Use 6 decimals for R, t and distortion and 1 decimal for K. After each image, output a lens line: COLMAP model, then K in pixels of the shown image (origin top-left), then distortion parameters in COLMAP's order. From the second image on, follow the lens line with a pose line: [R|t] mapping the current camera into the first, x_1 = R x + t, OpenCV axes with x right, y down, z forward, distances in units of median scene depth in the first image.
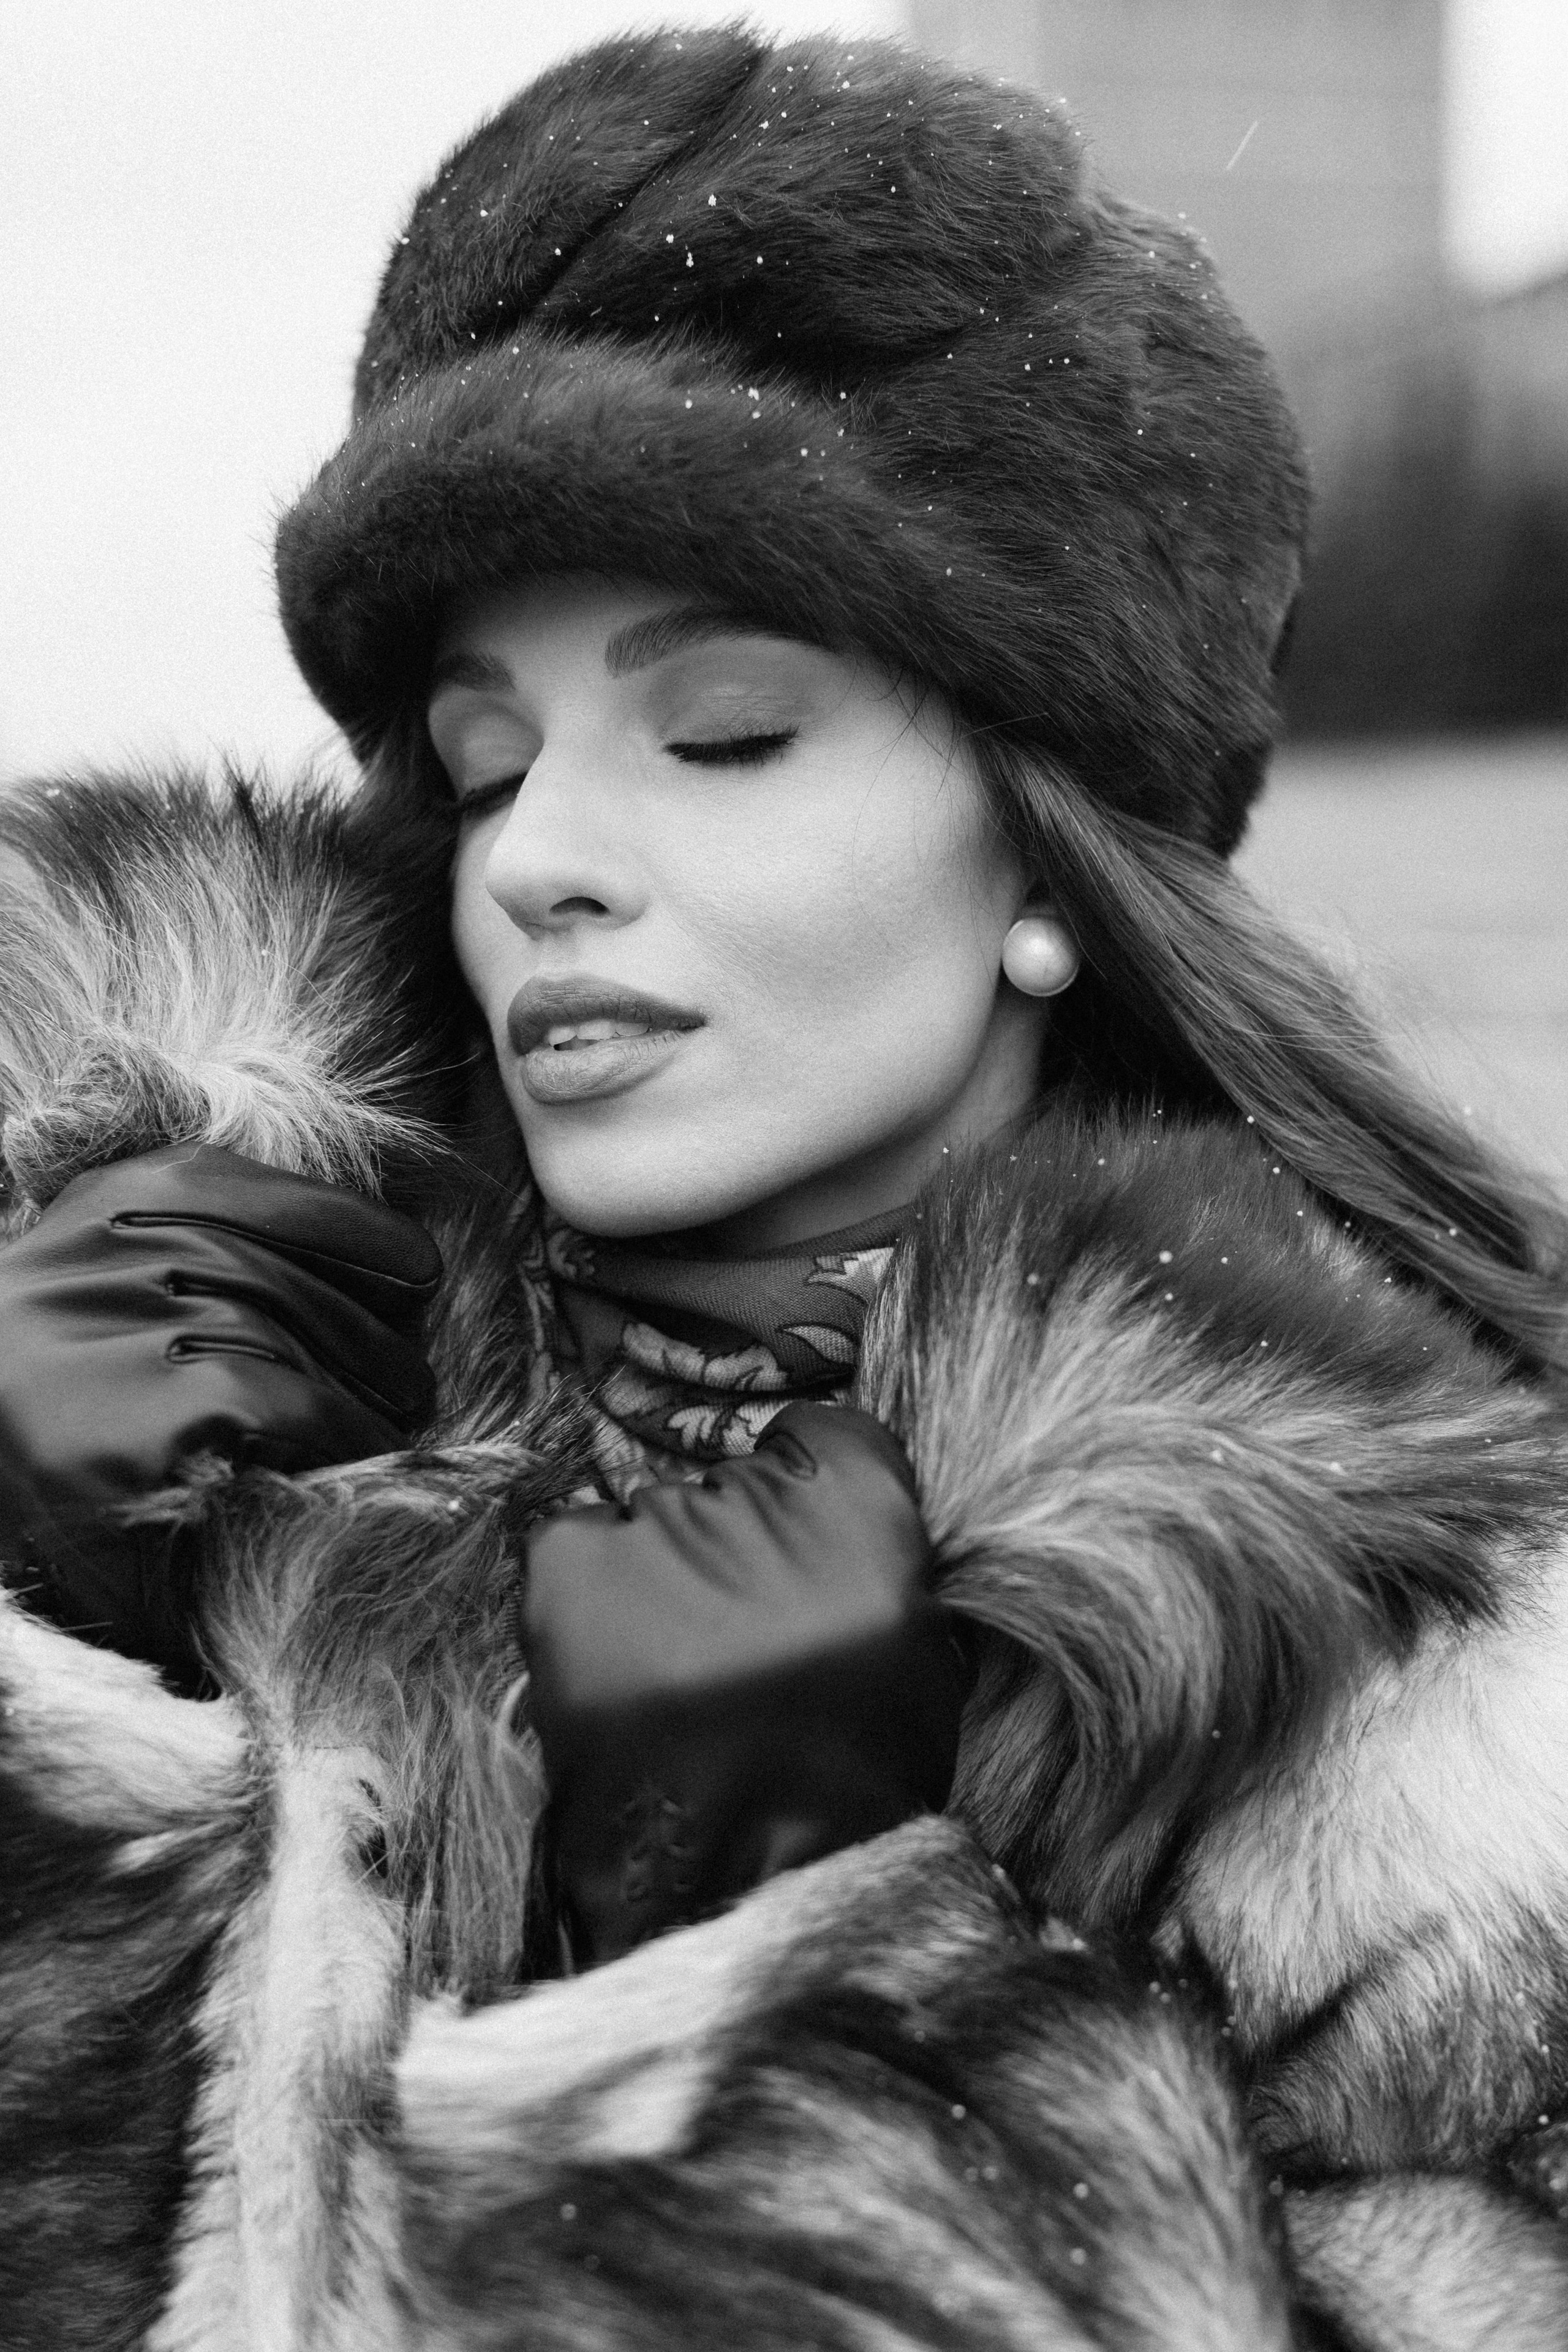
lens RADIAL K [[3526.1, 0, 784.1], [0, 3526.1, 1180.8], [0, 0, 1]] dist [-0.219553, 0.000000]
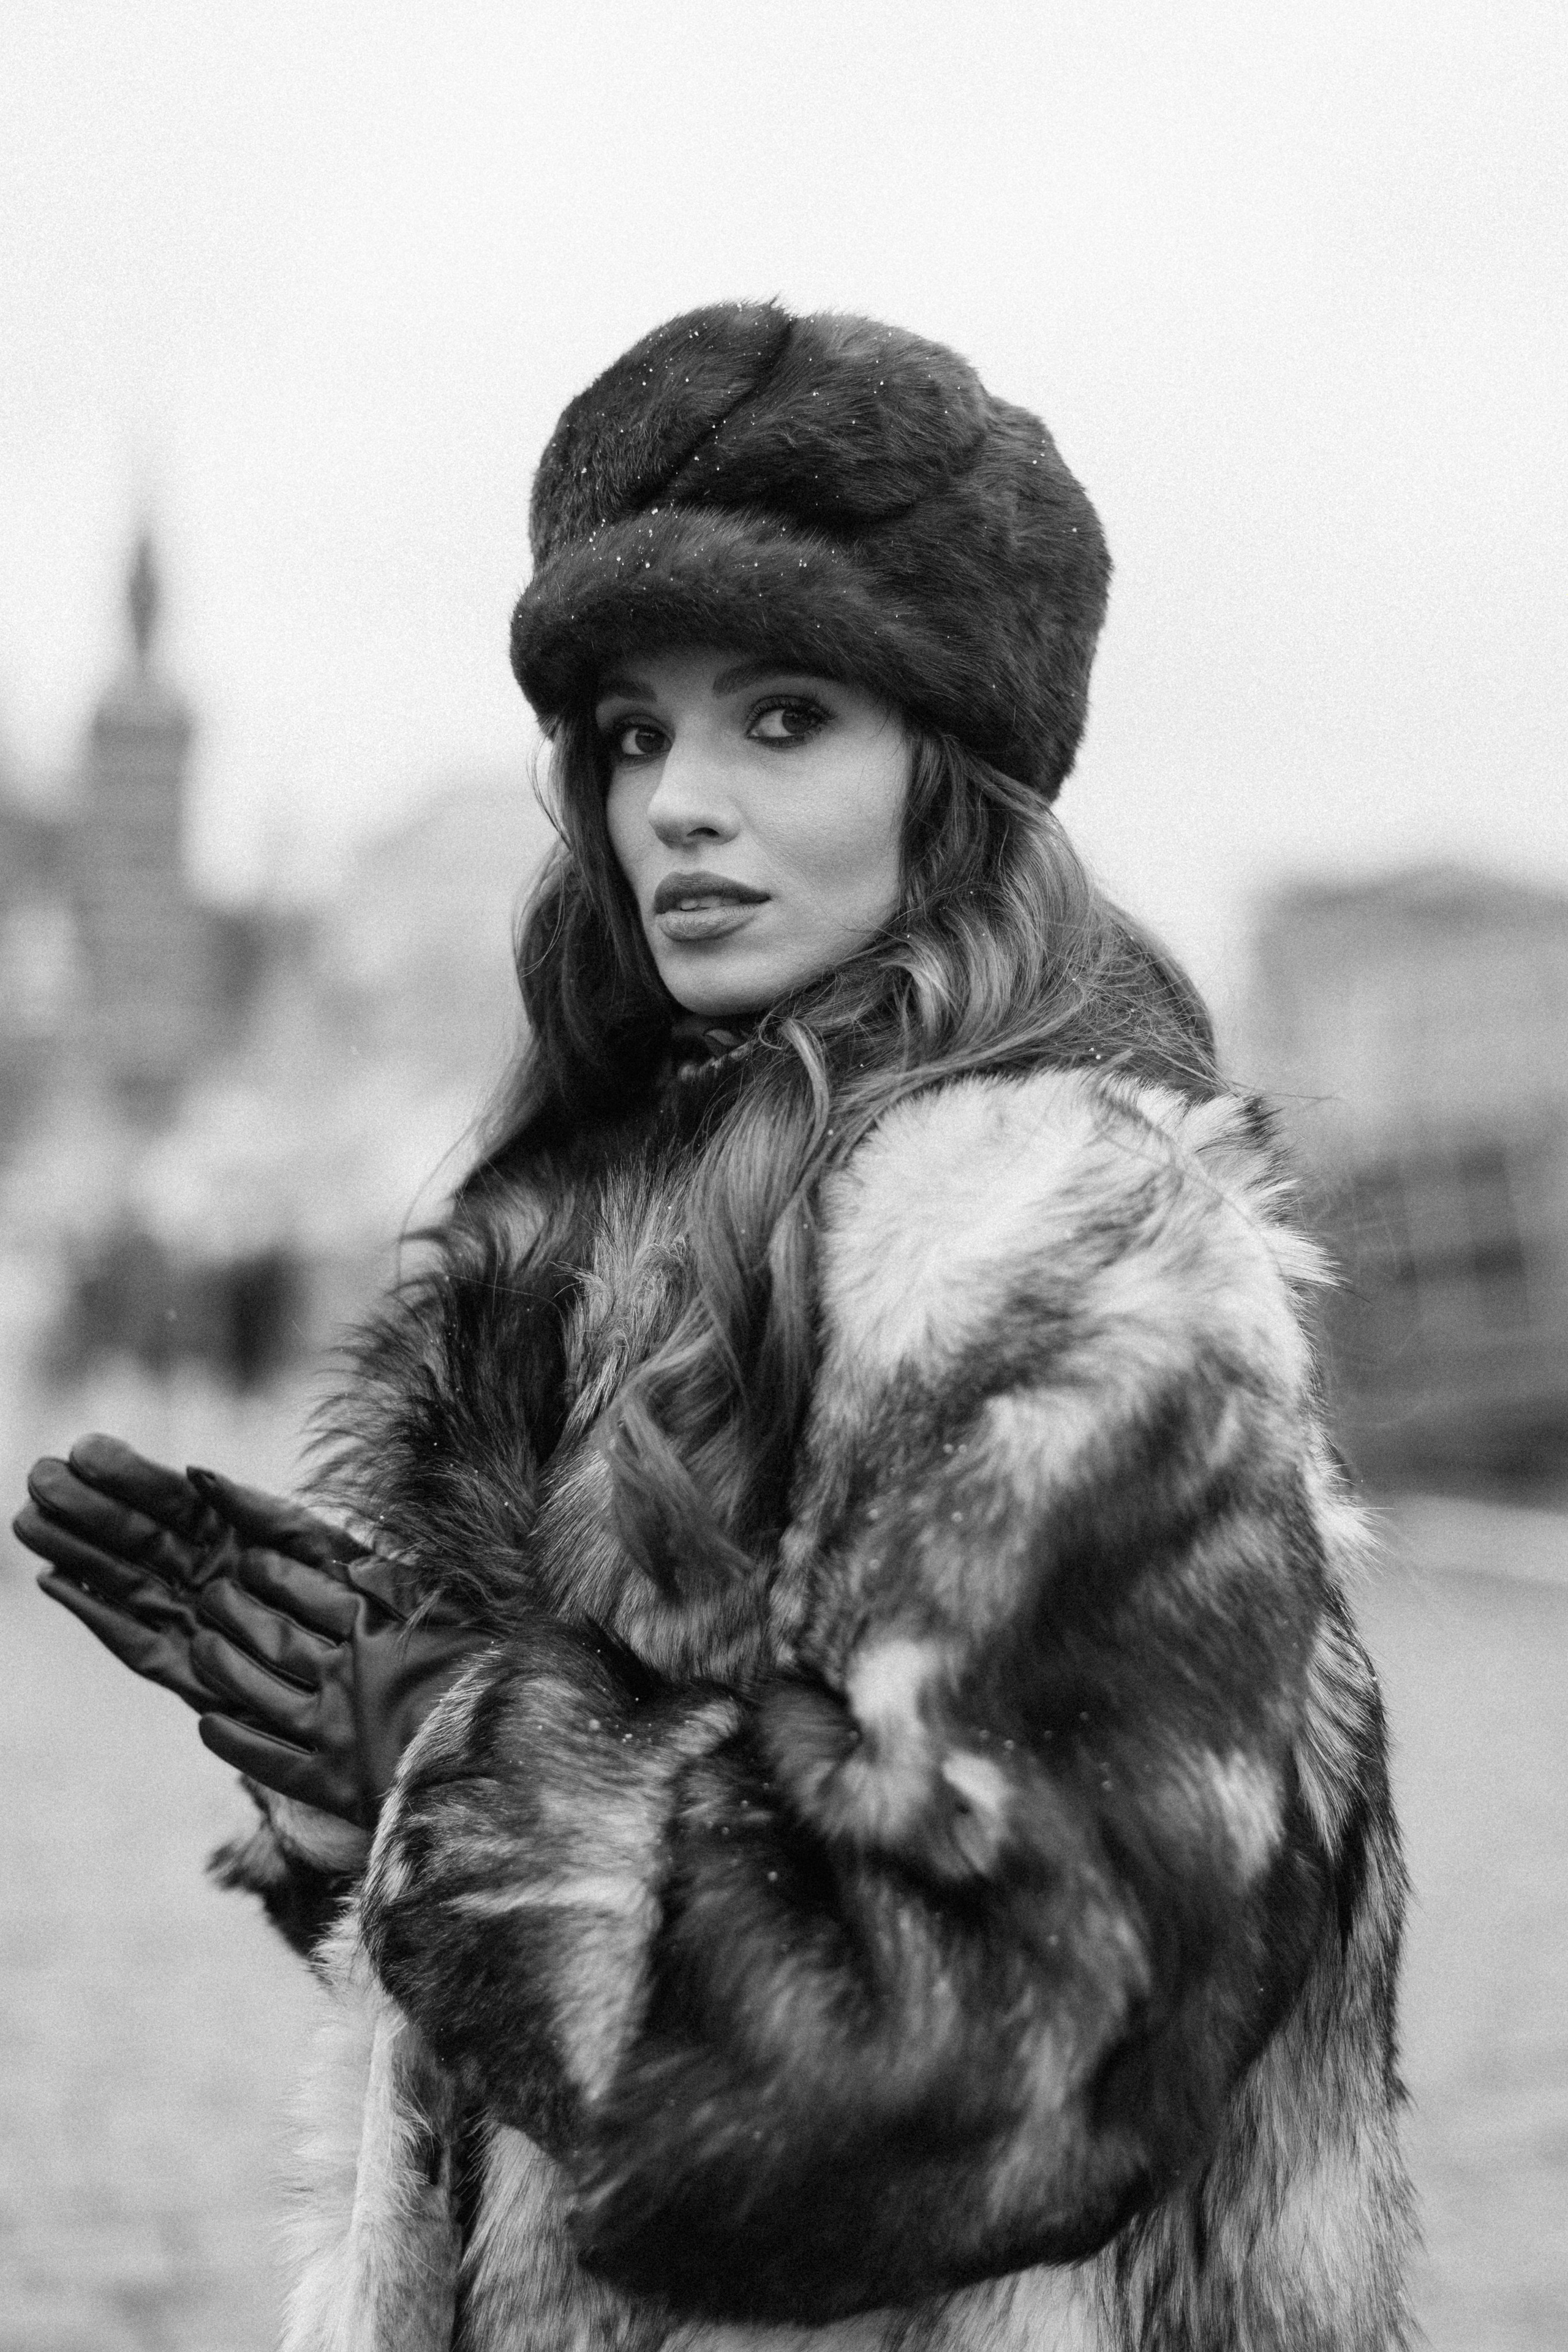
lens RADIAL K [[3526.1, 0, 784.0], [0, 3526.1, 1172.0], [0, 0, 1]] dist [-0.219553, 0.000000]
pose [[0.997916, -0.019979, 0.061363, -0.127823], [0.015284, 0.996987, 0.076052, -0.041505], [-0.062698, -0.074956, 0.995214, -0.766815]]
